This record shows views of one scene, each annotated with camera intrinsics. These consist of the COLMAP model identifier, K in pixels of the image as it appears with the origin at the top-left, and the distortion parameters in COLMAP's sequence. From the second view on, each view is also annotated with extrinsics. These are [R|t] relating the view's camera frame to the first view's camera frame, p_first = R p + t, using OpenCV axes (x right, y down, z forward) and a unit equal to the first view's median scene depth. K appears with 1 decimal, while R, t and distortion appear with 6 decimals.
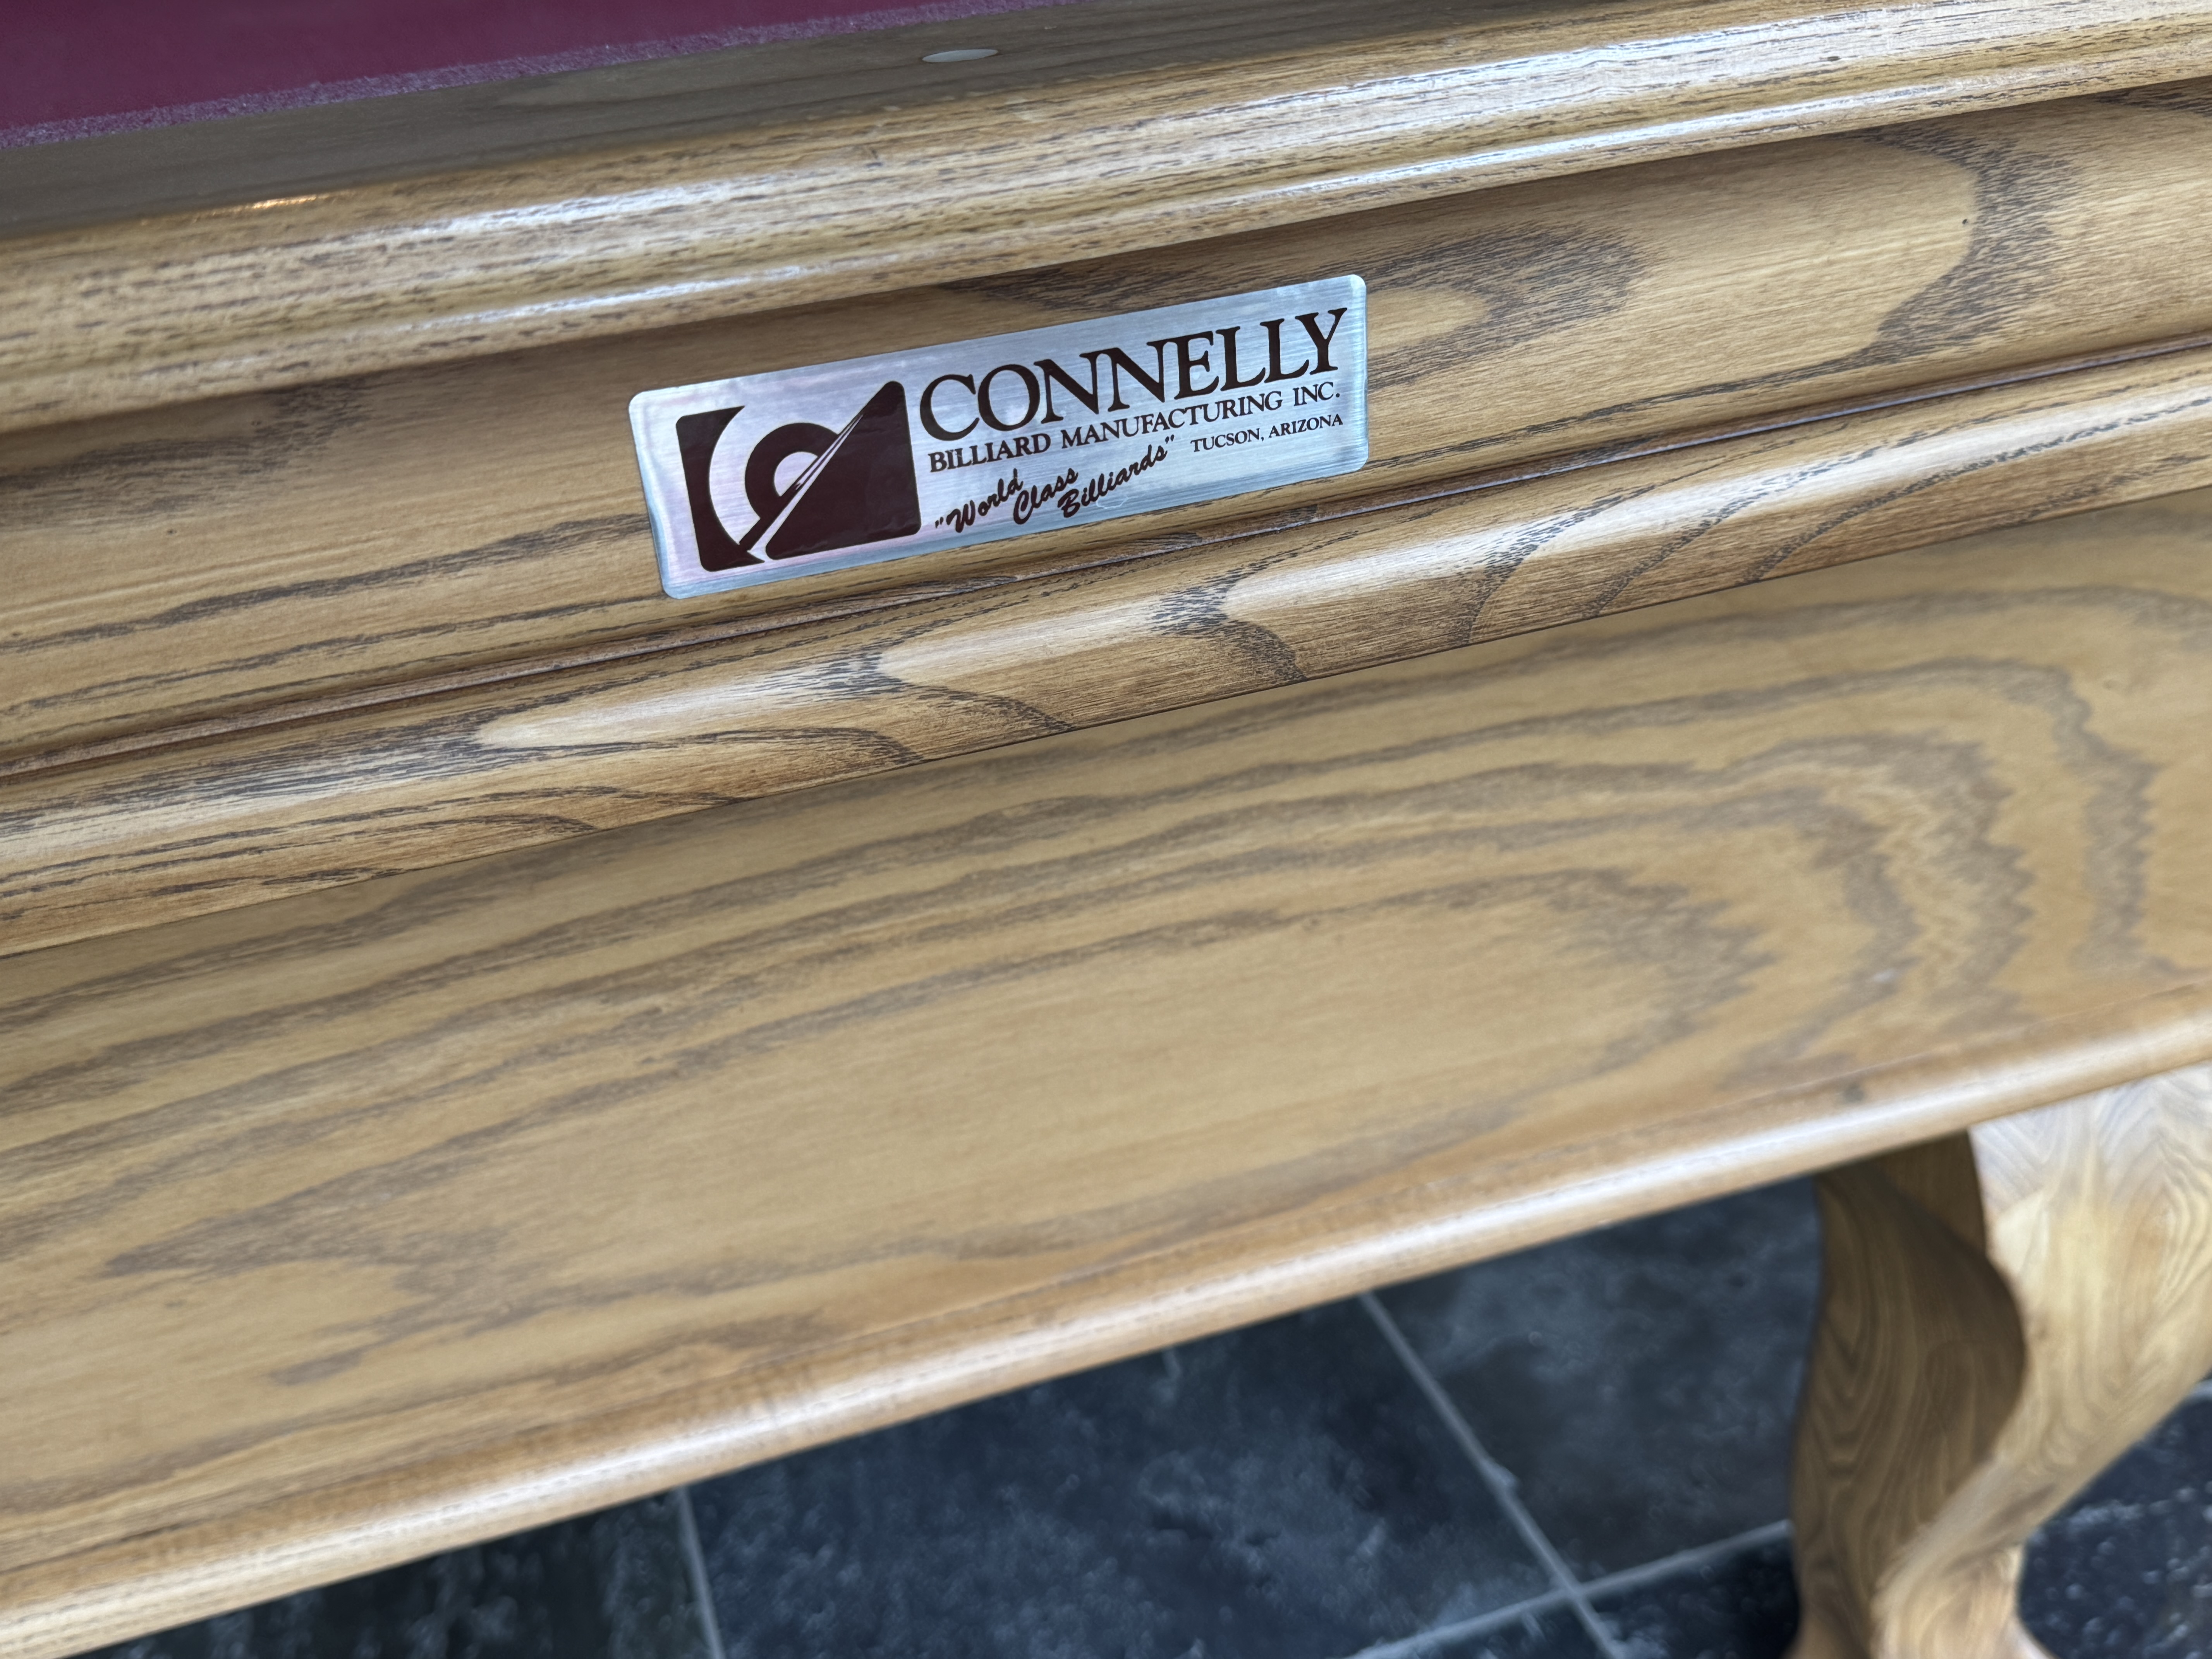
lens RADIAL K [[2412.8, 0, 1106.0], [0, 2412.8, 829.5], [0, 0, 1]] dist [0.158014, -0.720752]
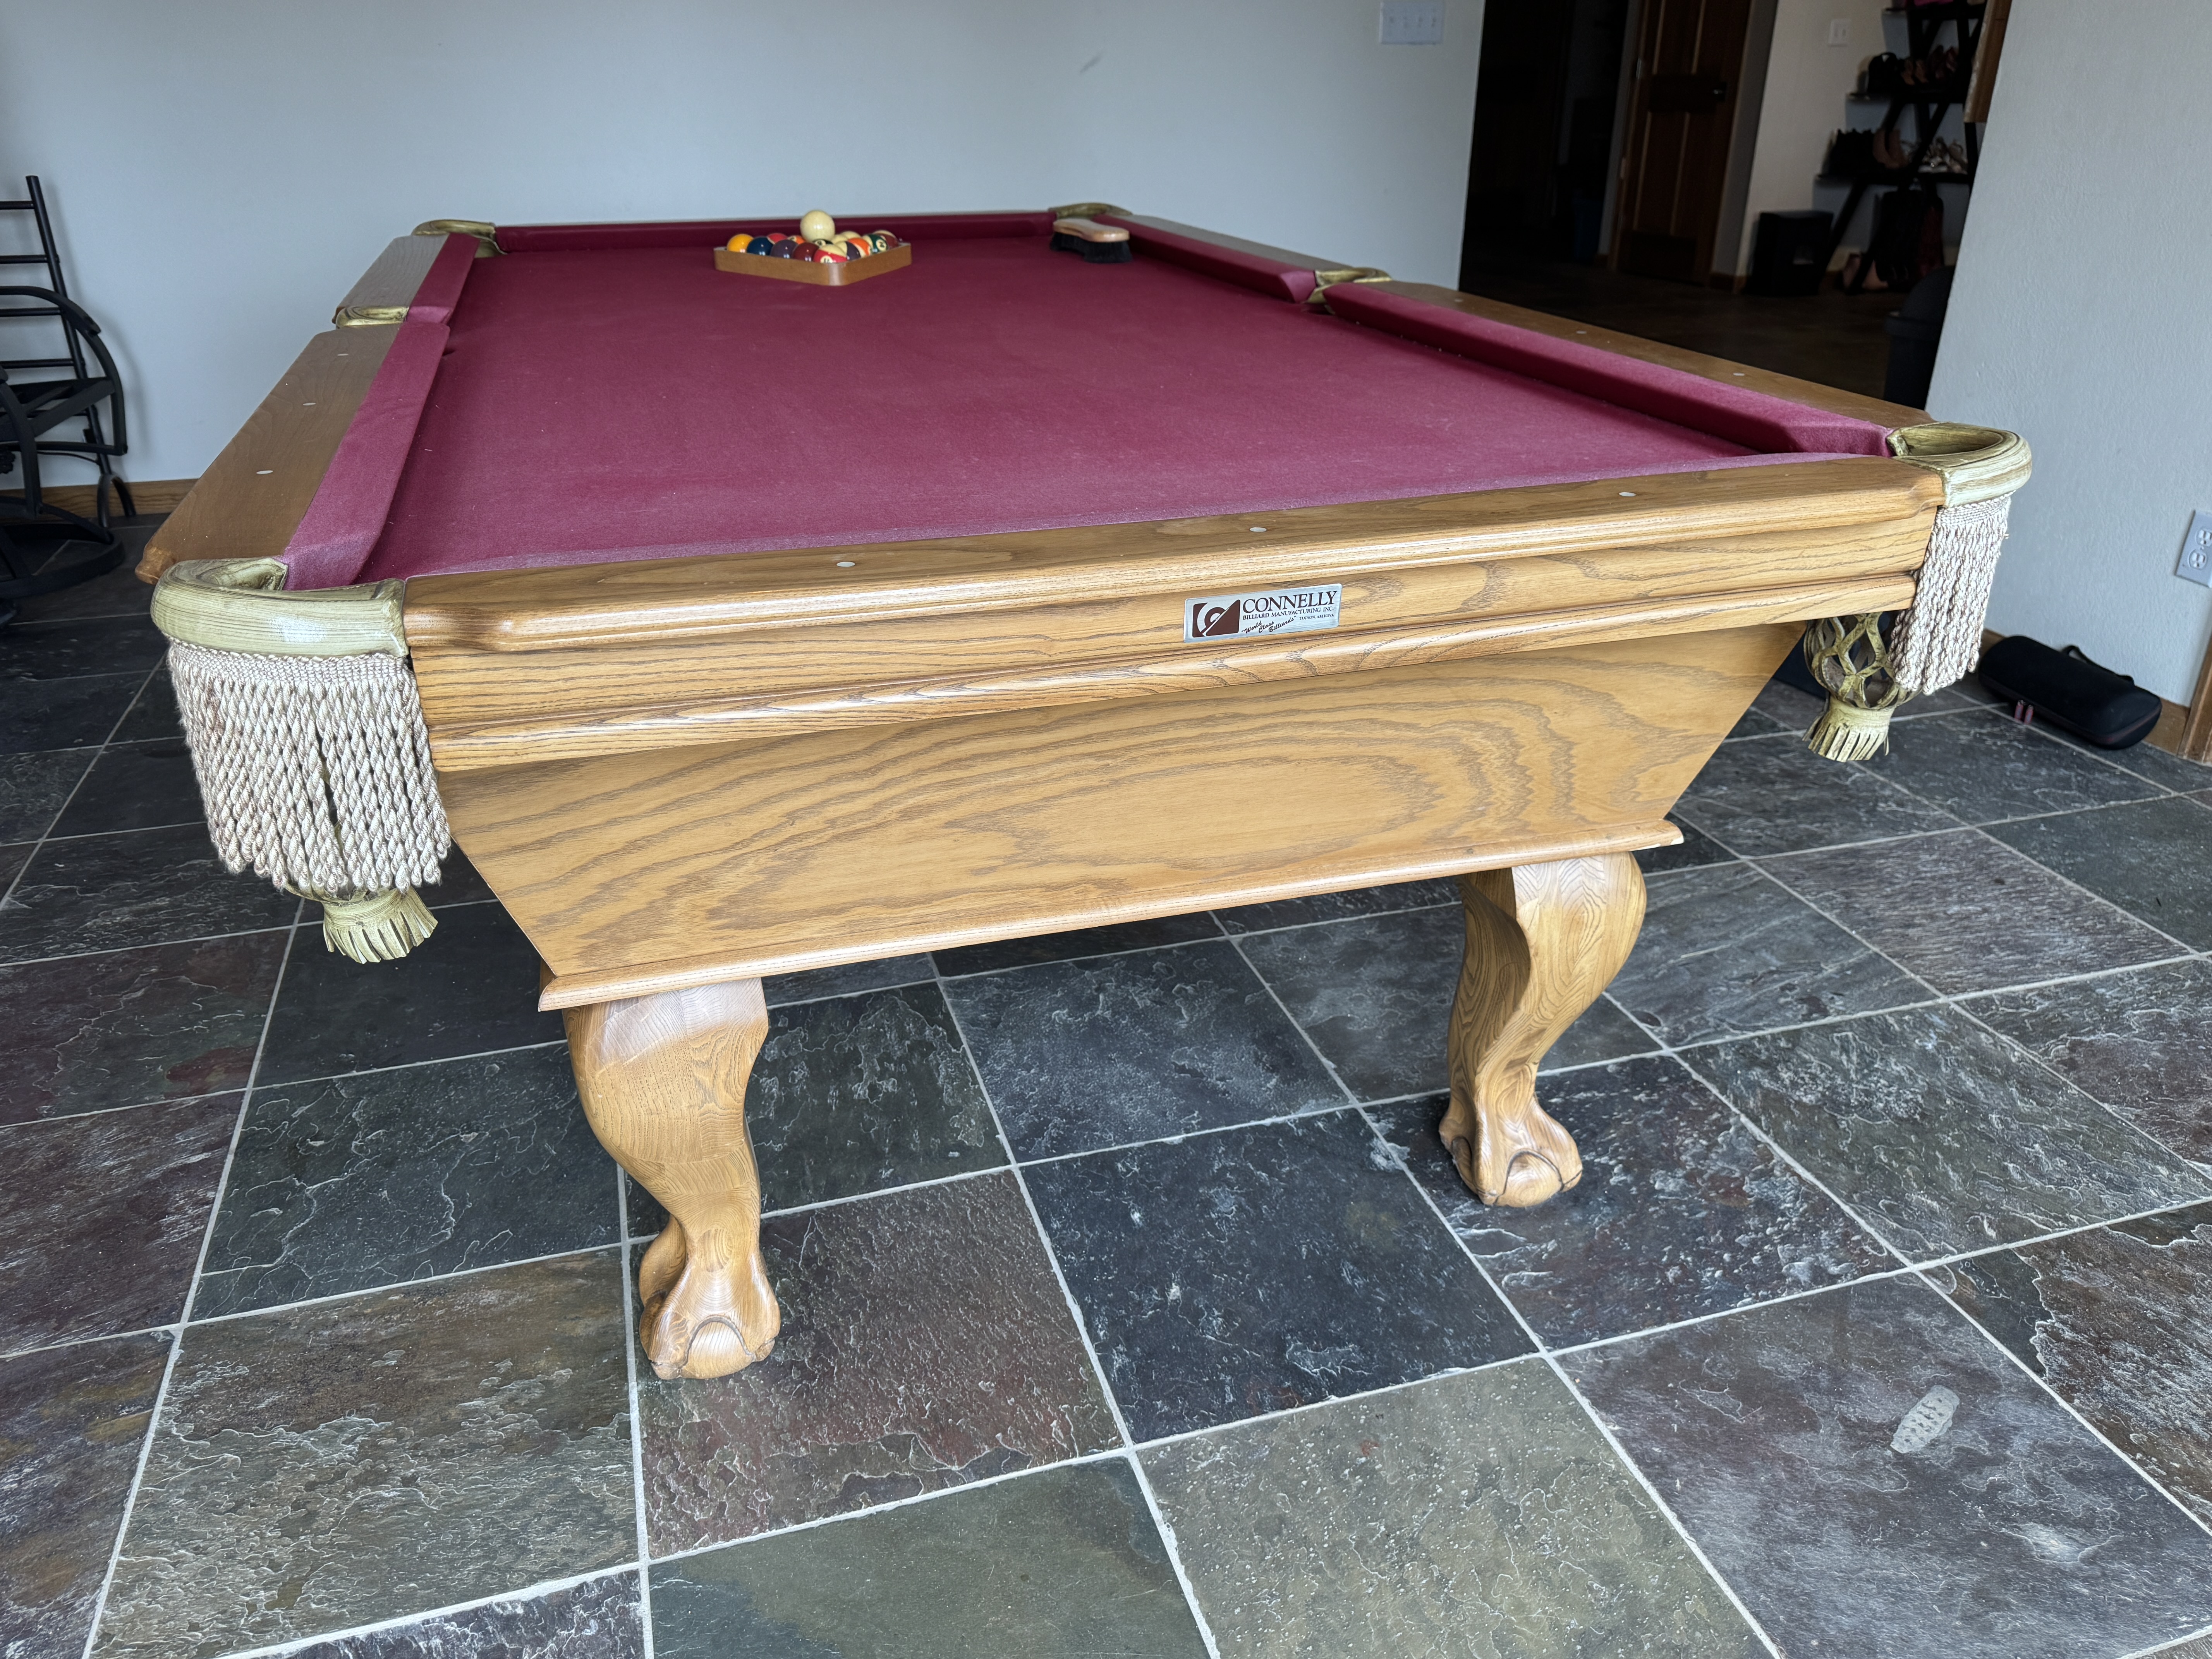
lens RADIAL K [[1606.5, 0, 1106.0], [0, 1606.5, 829.5], [0, 0, 1]] dist [0.007190, -0.063977]
pose [[0.996241, 0.085747, 0.012299, -0.193432], [-0.085717, 0.996315, -0.002932, 0.159465], [-0.012505, 0.001867, 0.999920, -1.164310]]
